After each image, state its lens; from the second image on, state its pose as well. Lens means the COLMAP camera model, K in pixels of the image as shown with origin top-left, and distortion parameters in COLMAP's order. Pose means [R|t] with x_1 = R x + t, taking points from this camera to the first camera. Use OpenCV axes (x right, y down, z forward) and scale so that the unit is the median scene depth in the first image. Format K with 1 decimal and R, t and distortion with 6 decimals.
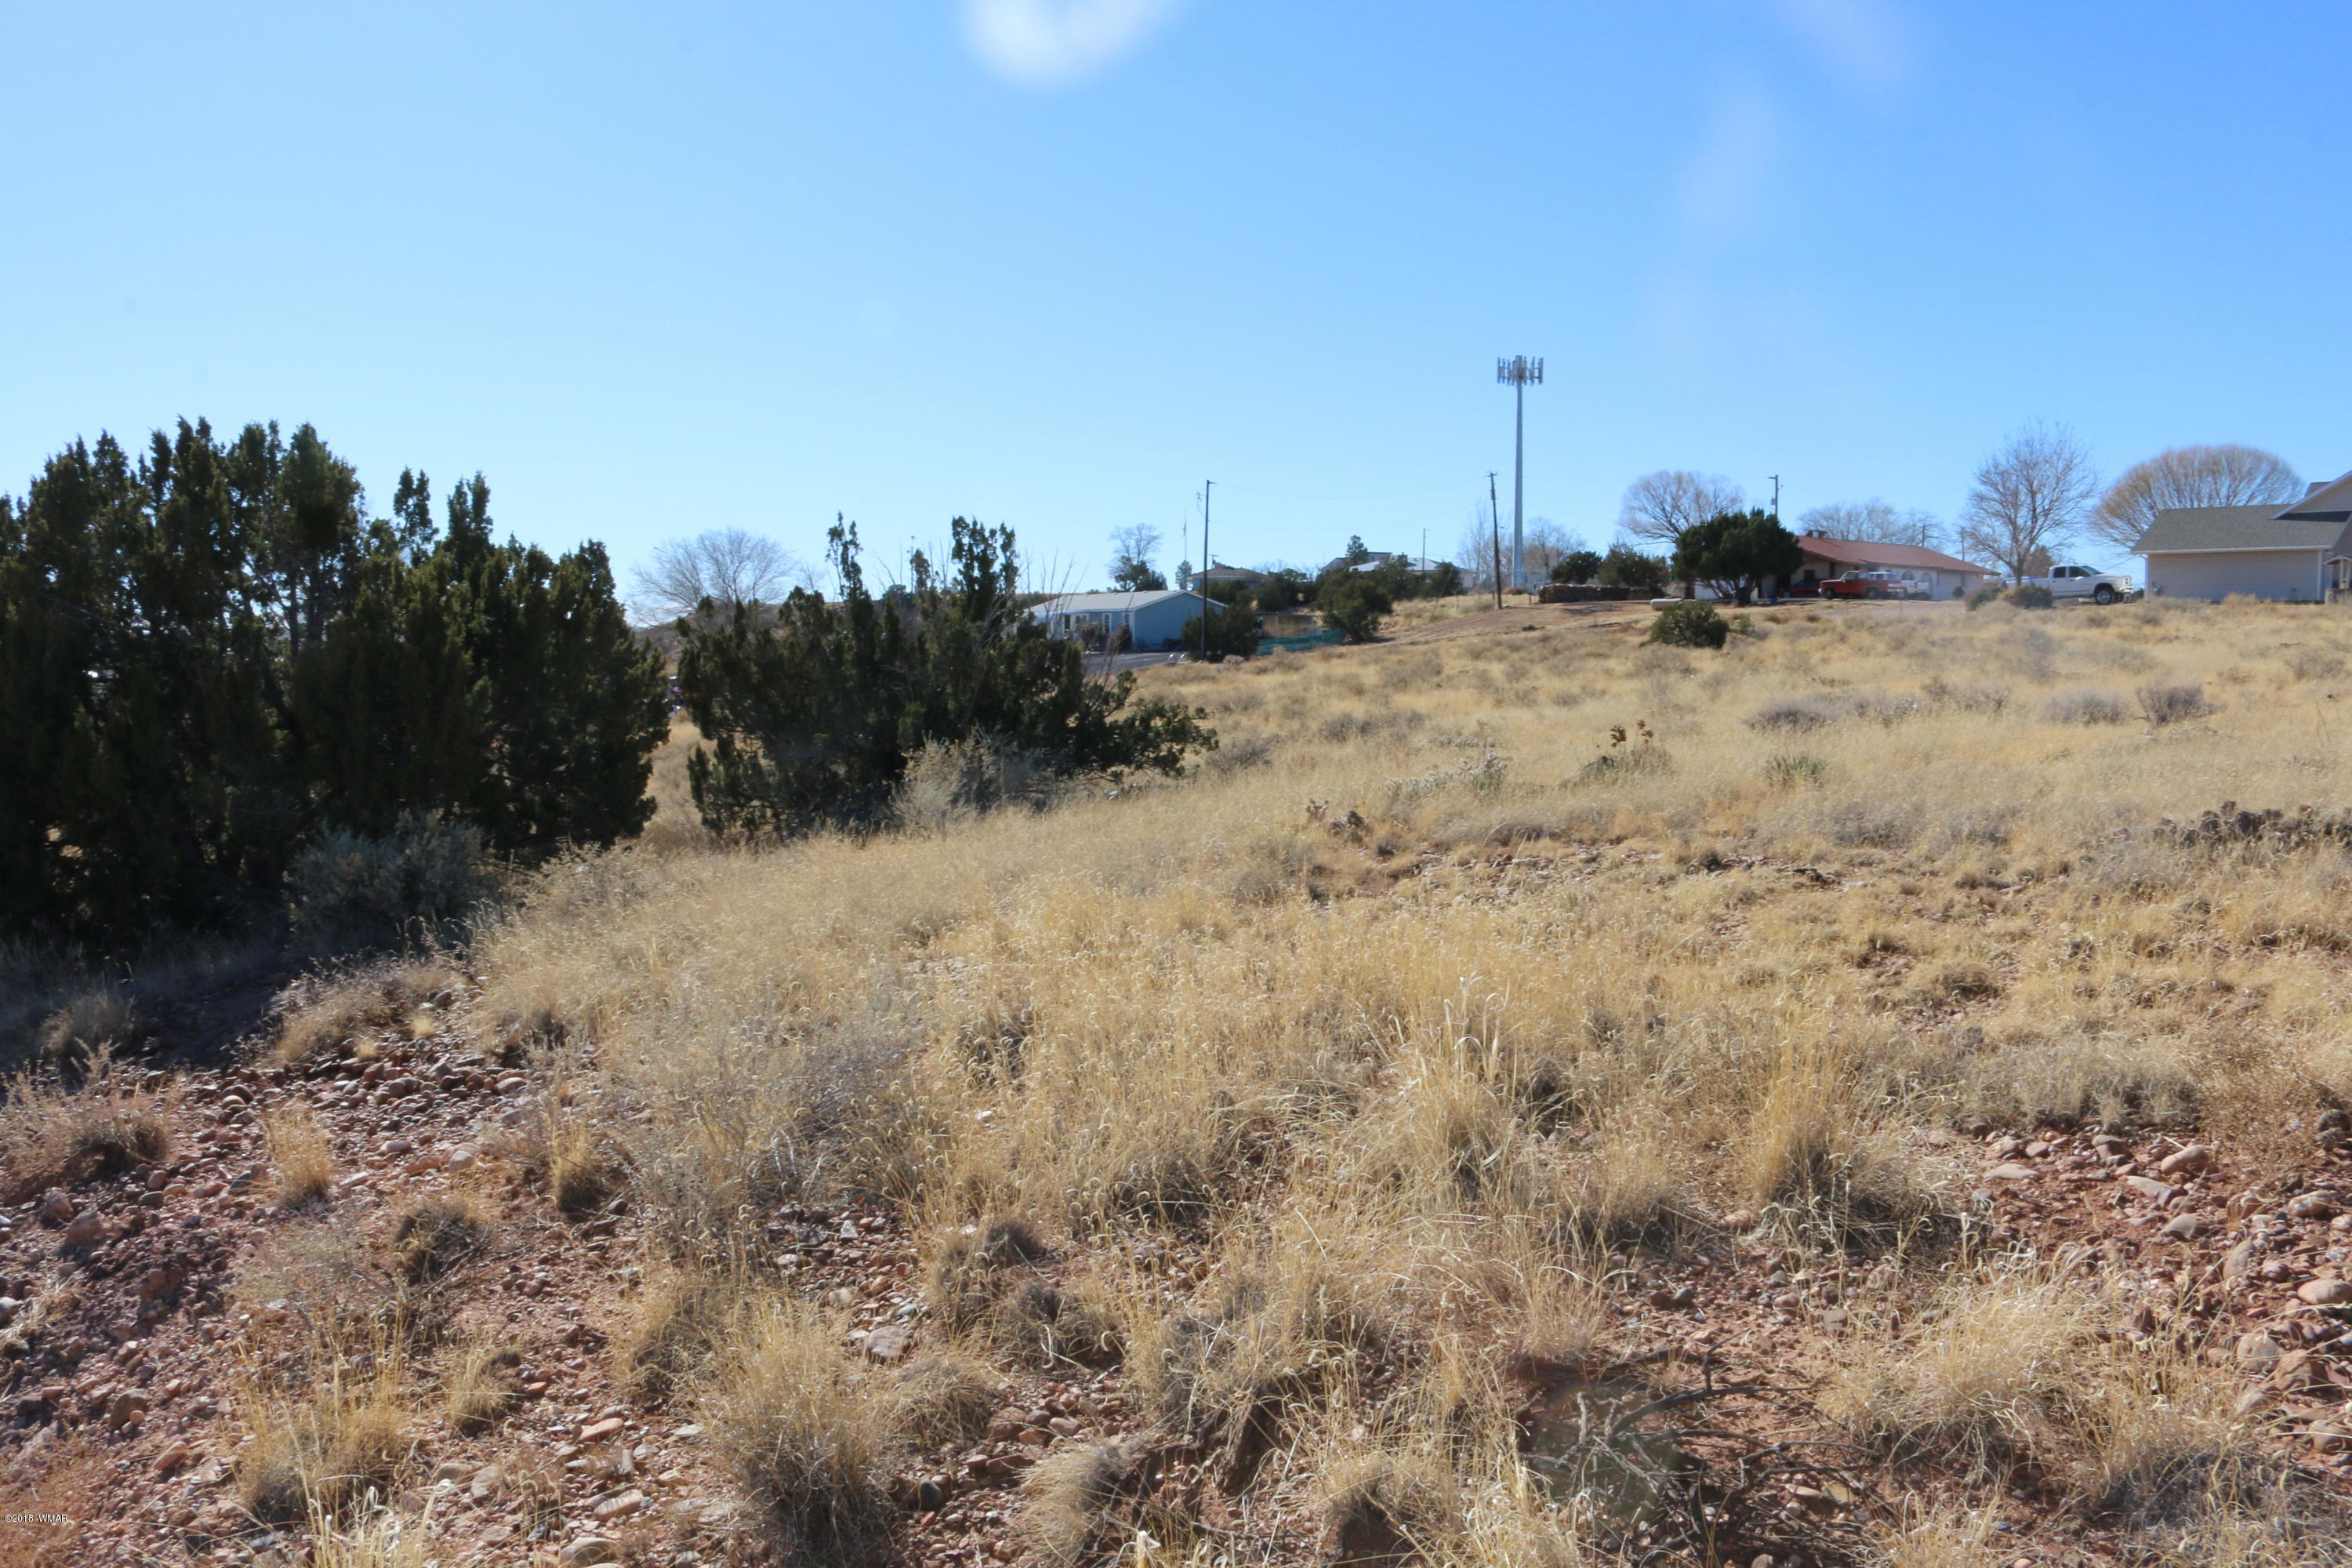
lens RADIAL K [[1941.0, 0, 1158.3], [0, 1941.0, 779.2], [0, 0, 1]] dist [-0.157353, 0.130185]
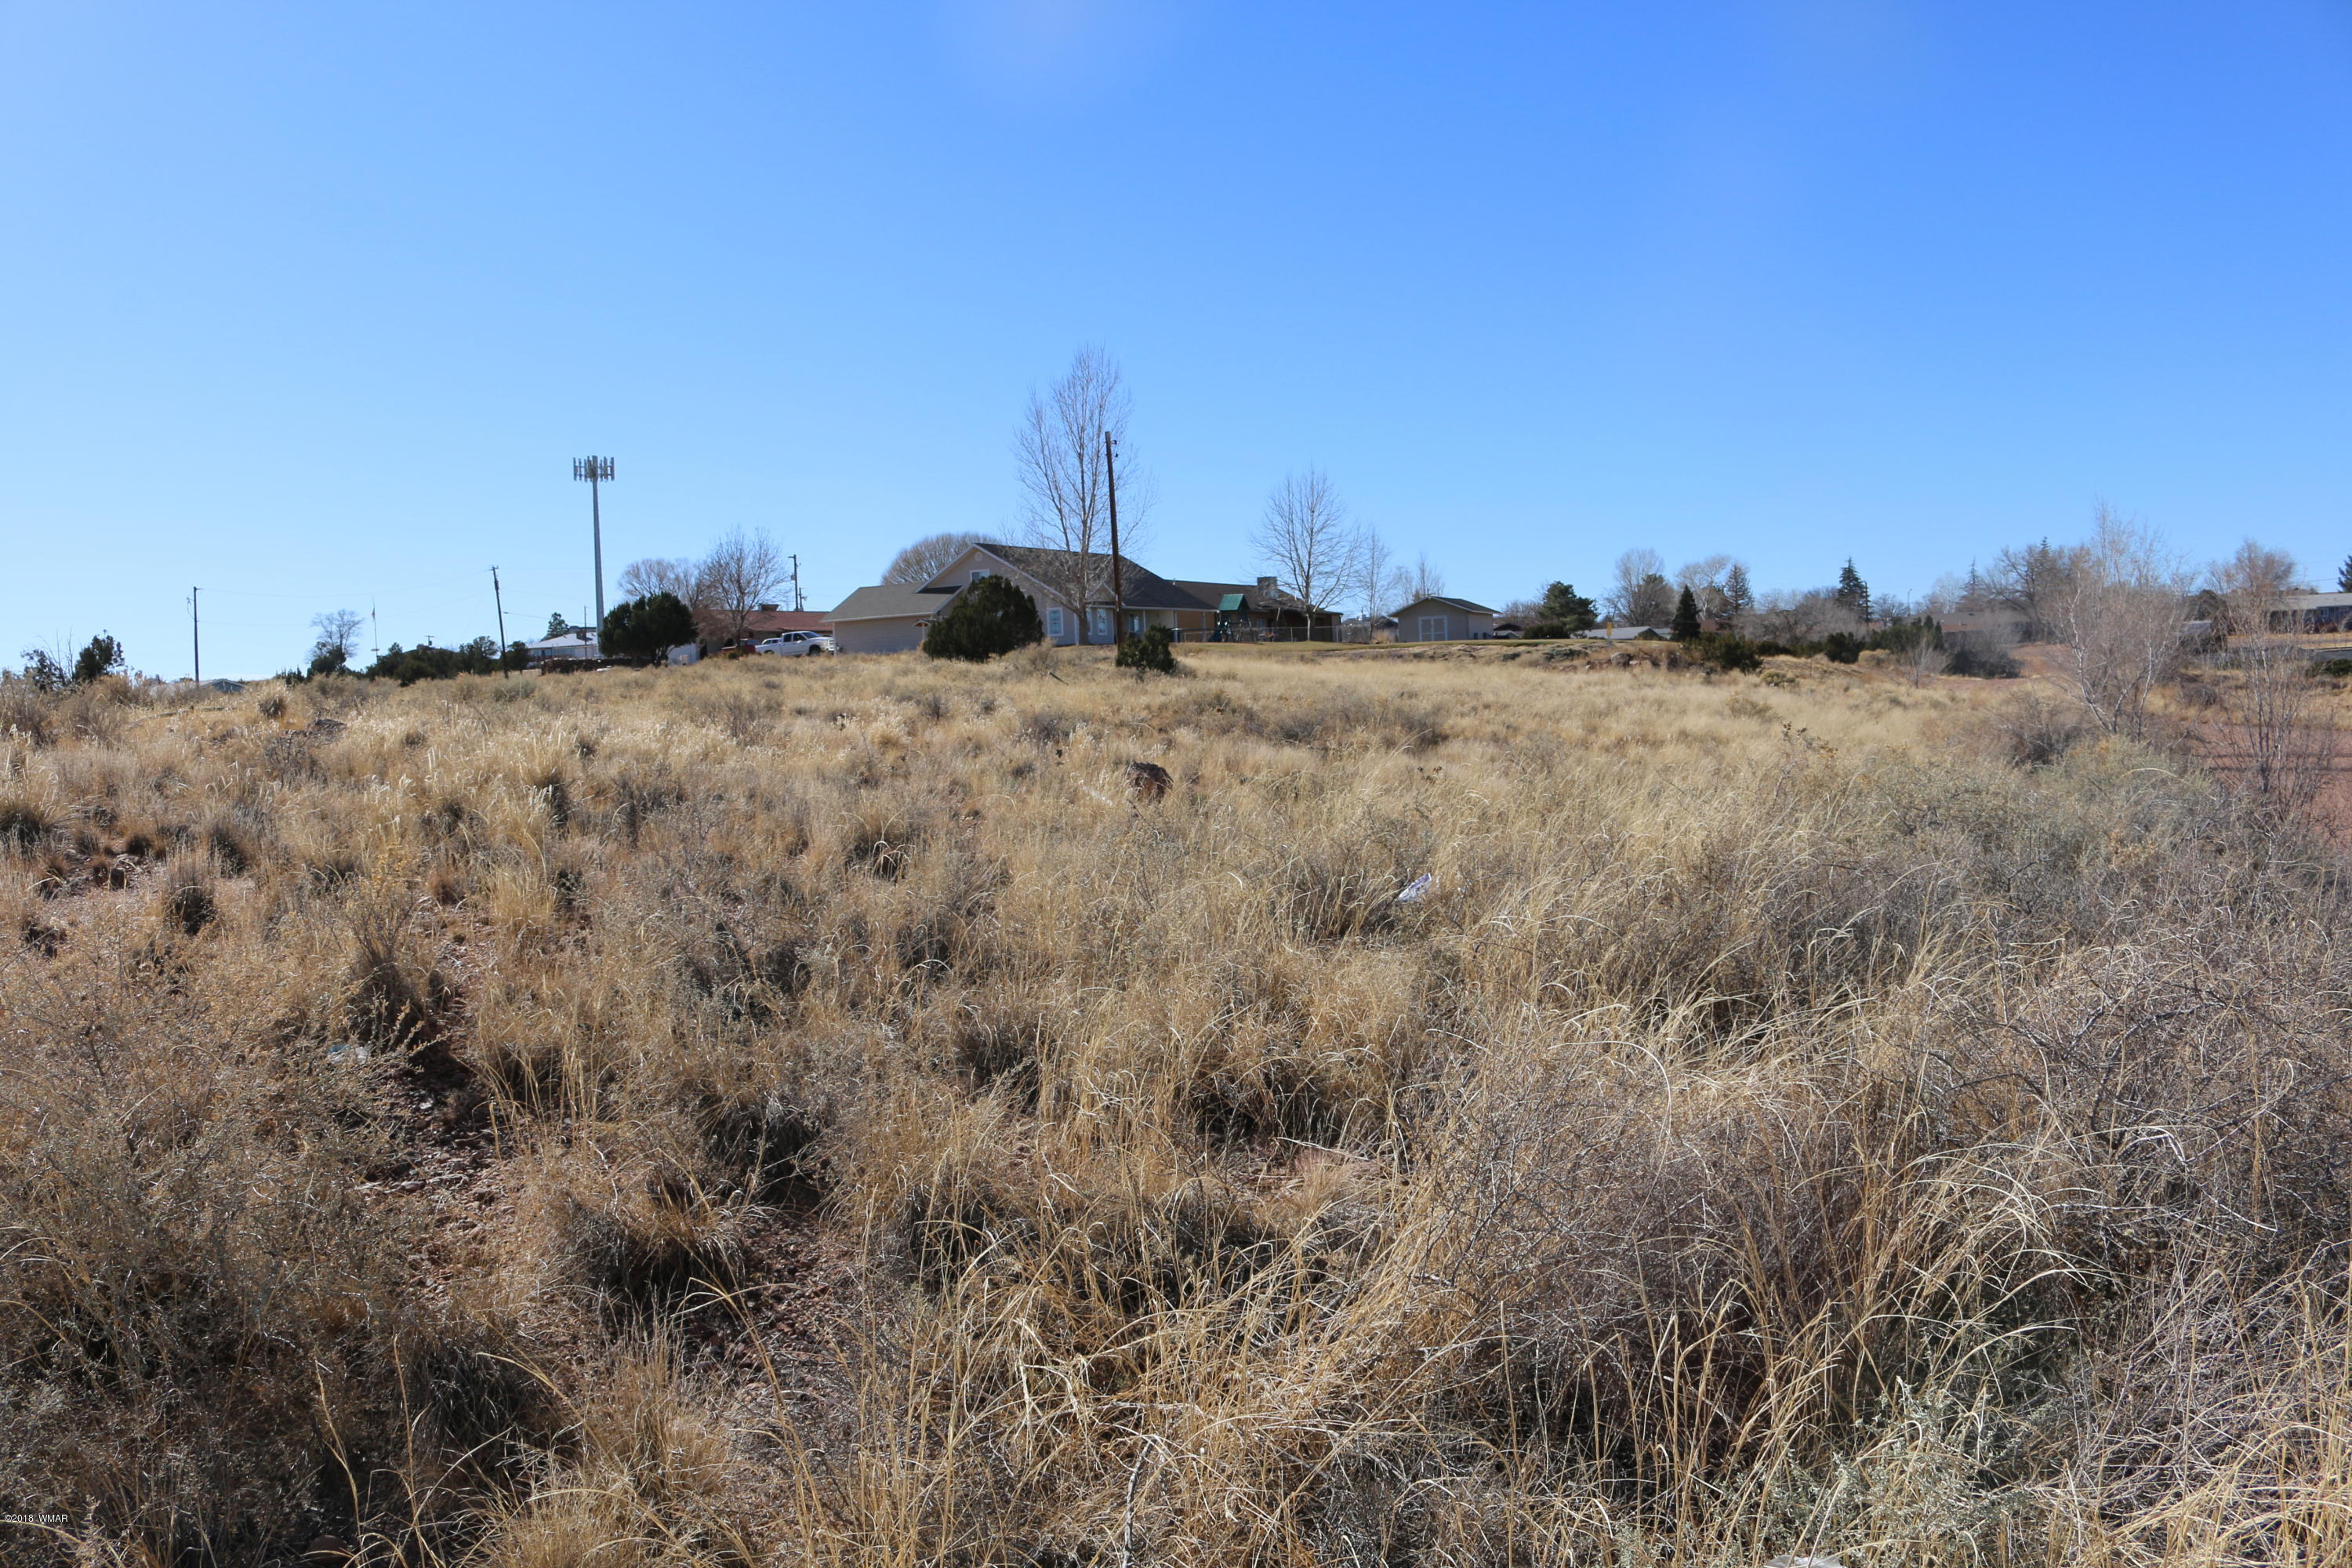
lens RADIAL K [[1941.0, 0, 1158.3], [0, 1941.0, 779.2], [0, 0, 1]] dist [-0.157353, 0.130185]
pose [[0.941590, -0.055141, 0.332217, 0.118227], [0.066044, 0.997583, -0.021607, 0.014418], [-0.330222, 0.042286, 0.942956, -0.156635]]
